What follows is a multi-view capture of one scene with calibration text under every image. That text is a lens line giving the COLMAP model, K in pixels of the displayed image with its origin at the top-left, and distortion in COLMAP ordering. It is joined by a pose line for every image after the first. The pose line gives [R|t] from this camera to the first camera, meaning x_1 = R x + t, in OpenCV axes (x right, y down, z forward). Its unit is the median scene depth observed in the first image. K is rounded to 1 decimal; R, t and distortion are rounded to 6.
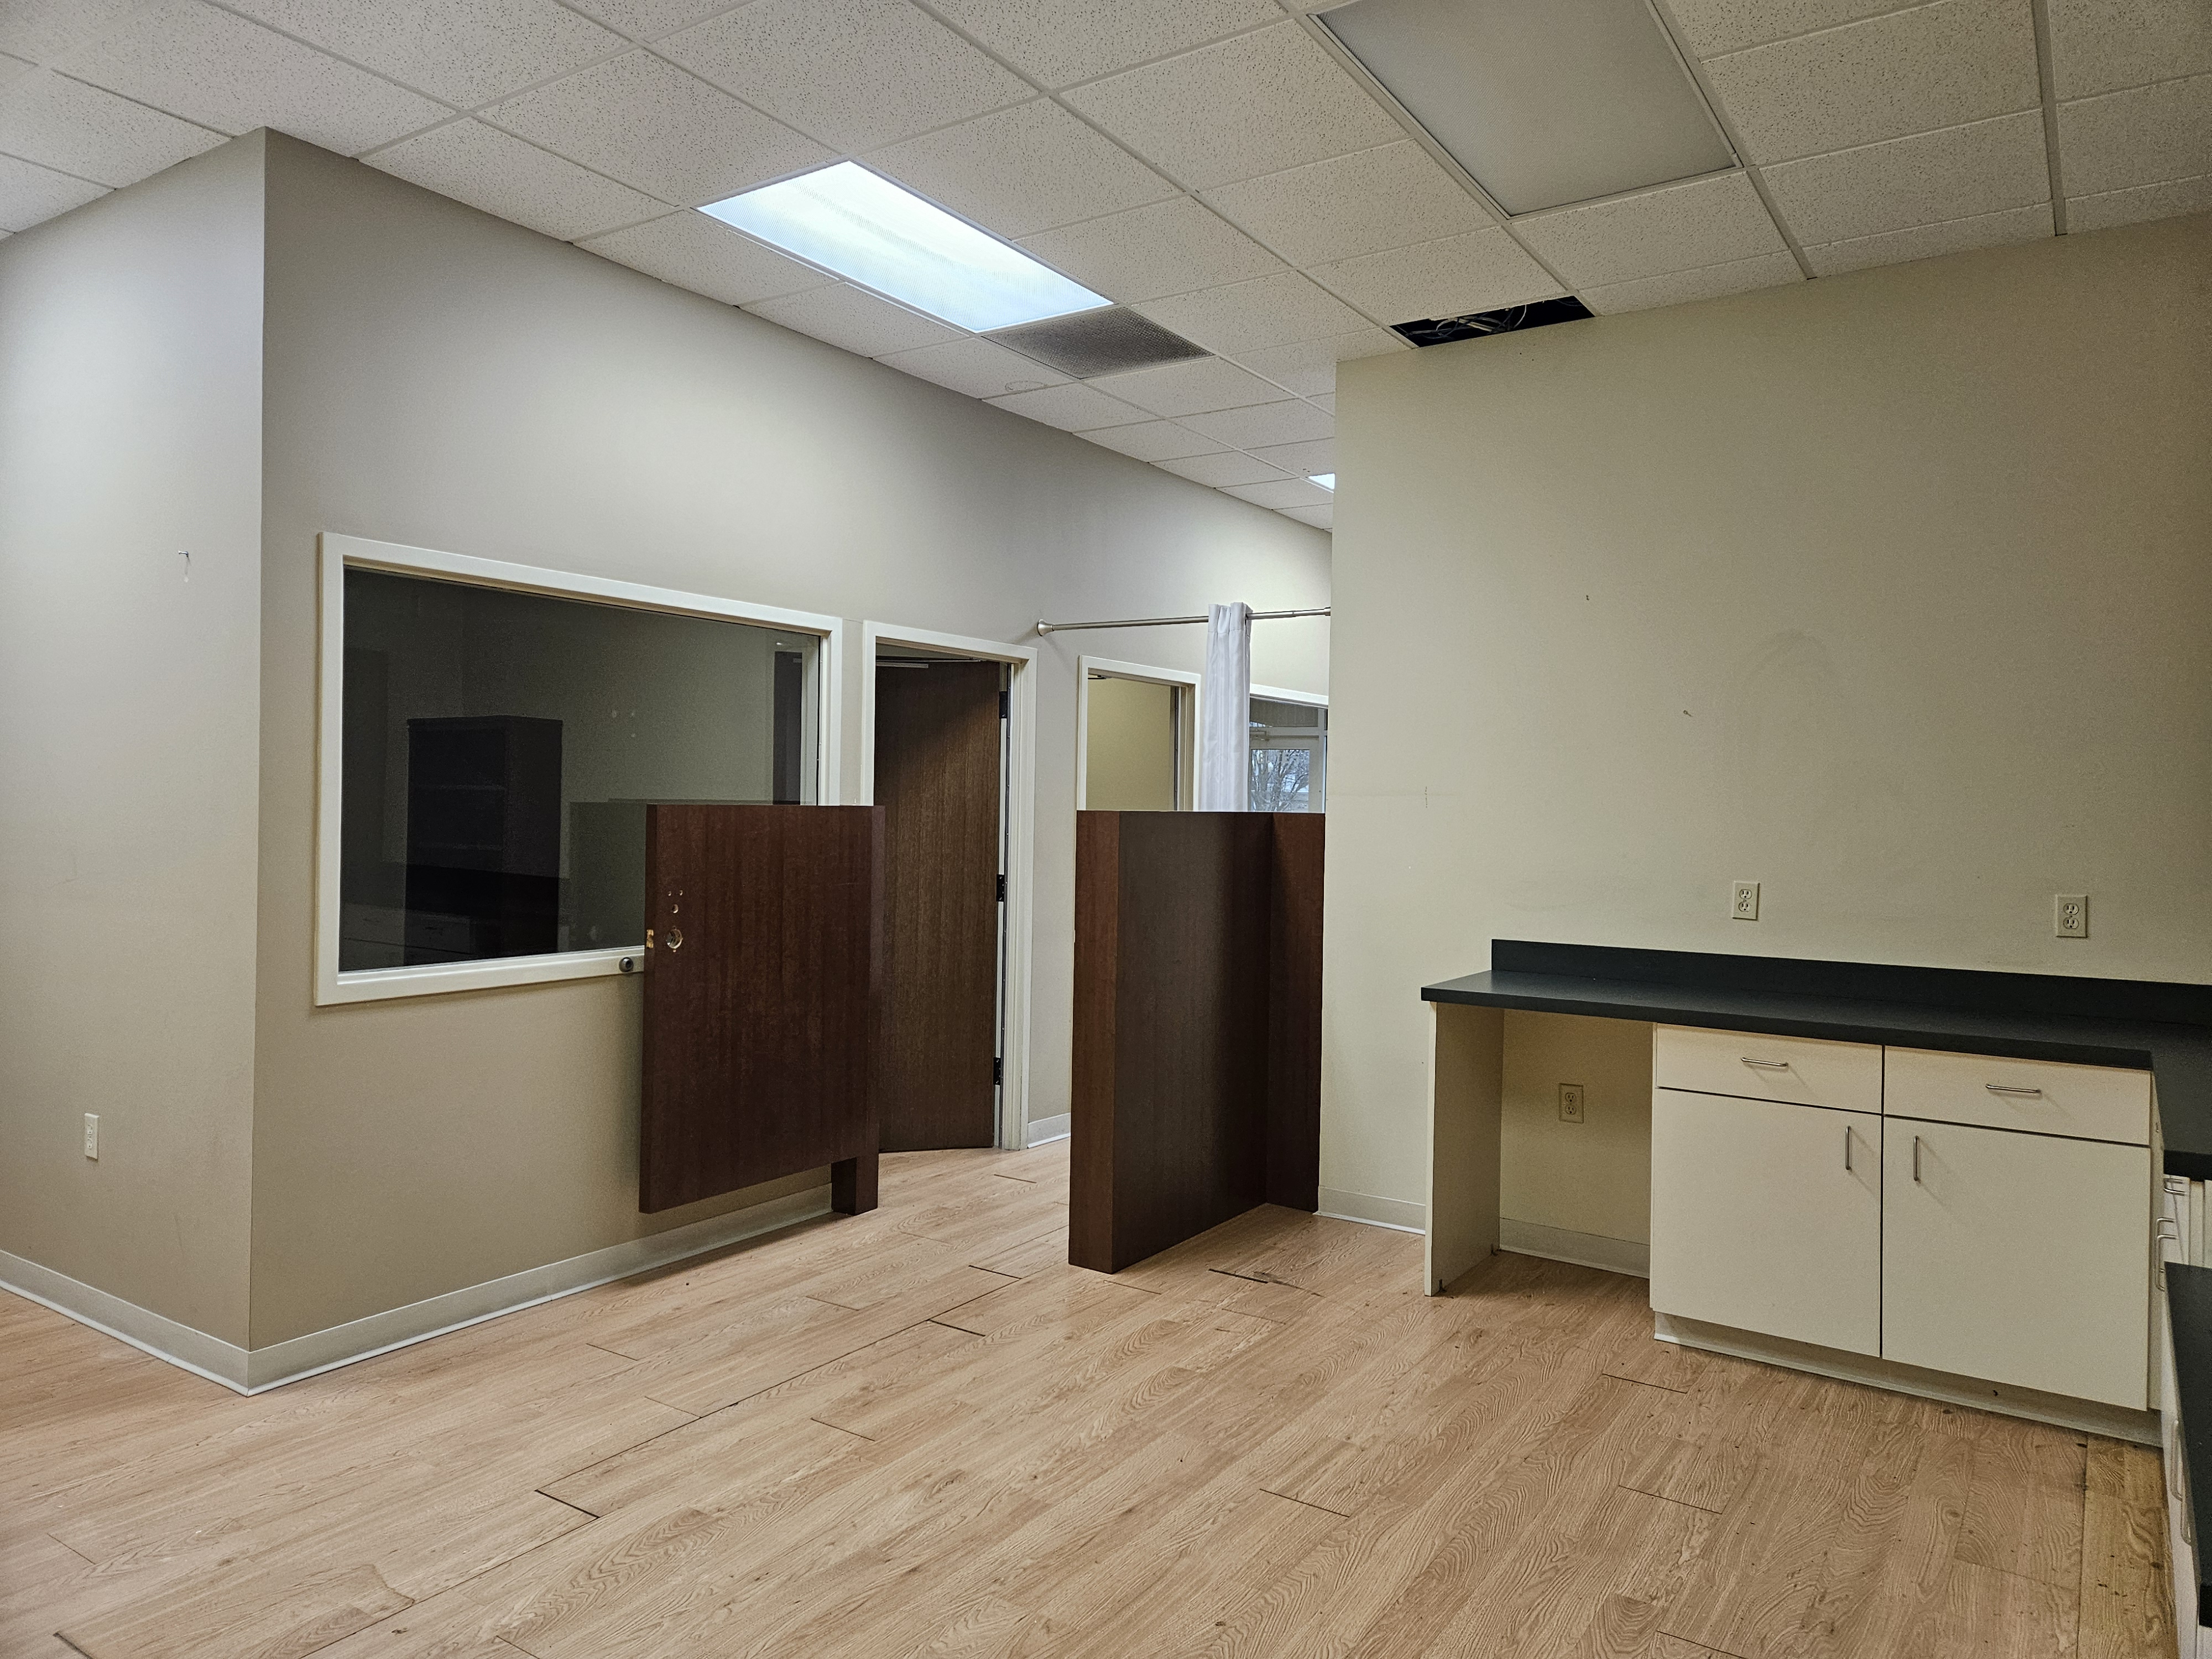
lens RADIAL K [[1472.9, 0, 1112.0], [0, 1472.9, 814.0], [0, 0, 1]] dist [0.081703, -0.041659]
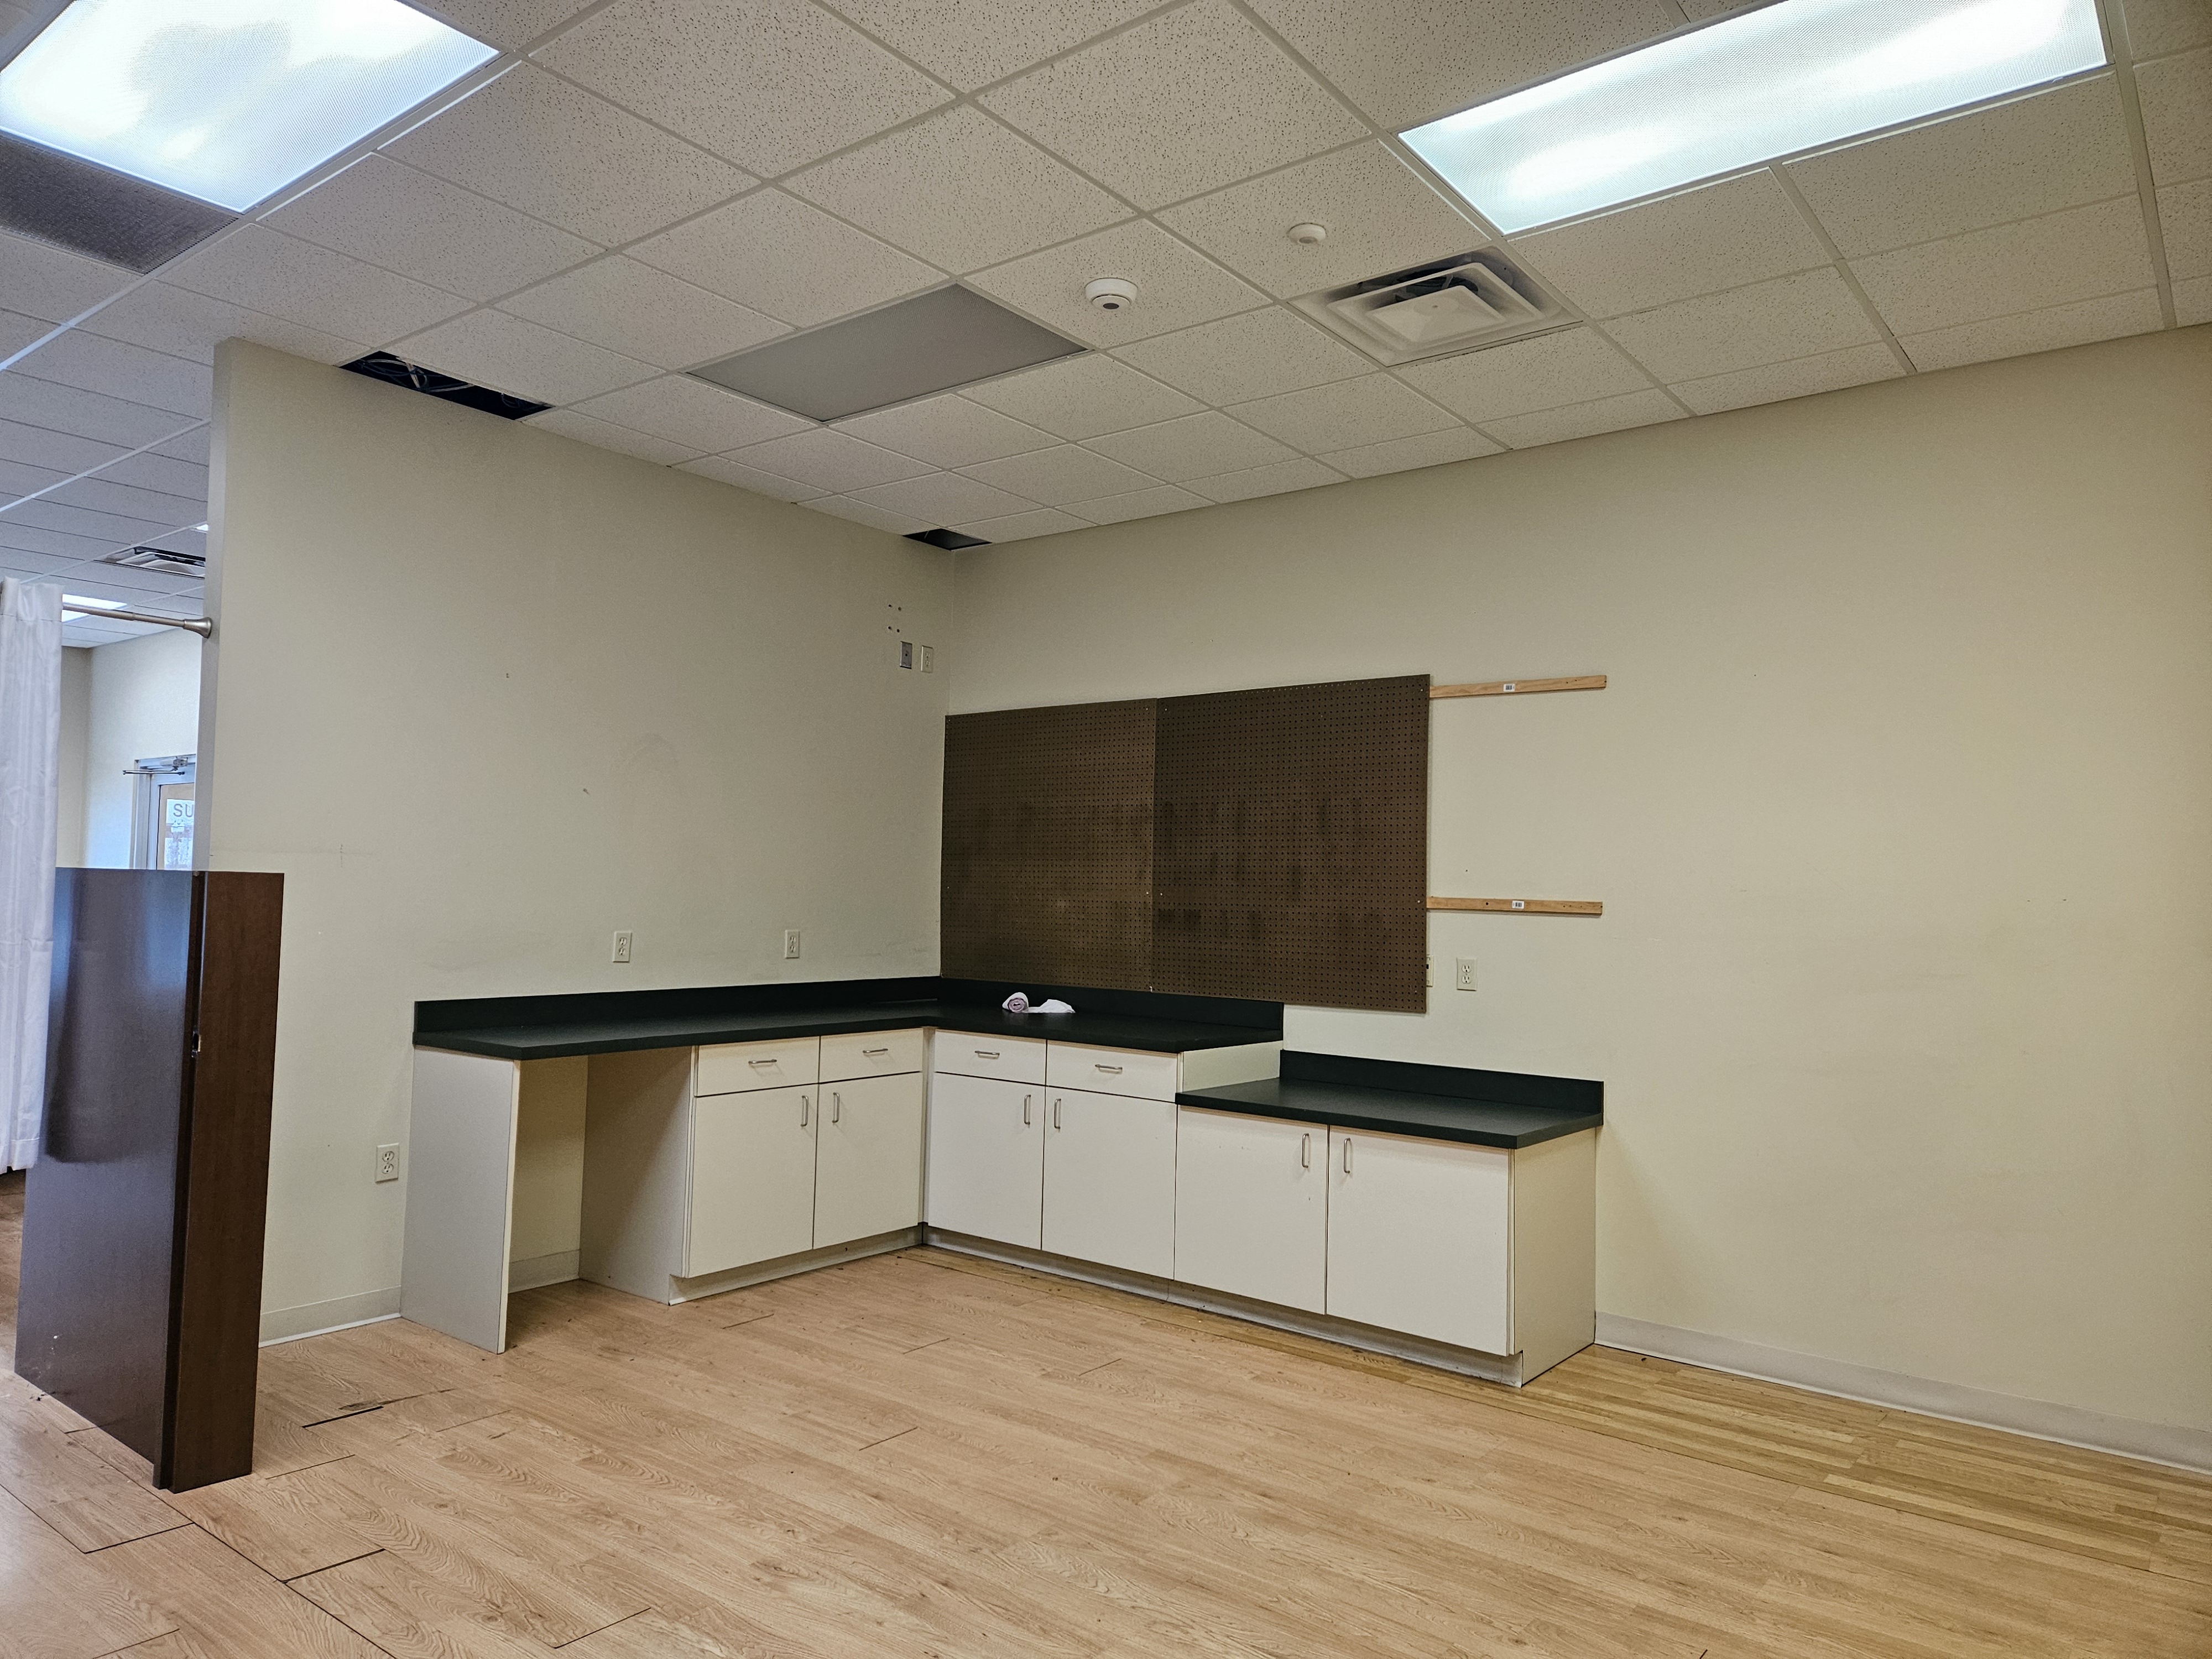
lens RADIAL K [[1472.9, 0, 1107.3], [0, 1472.9, 836.5], [0, 0, 1]] dist [0.081703, -0.041659]
pose [[0.079099, 0.024826, 0.996558, -0.918411], [-0.016957, 0.999579, -0.023556, -0.012476], [-0.996723, -0.015035, 0.079487, 0.602550]]
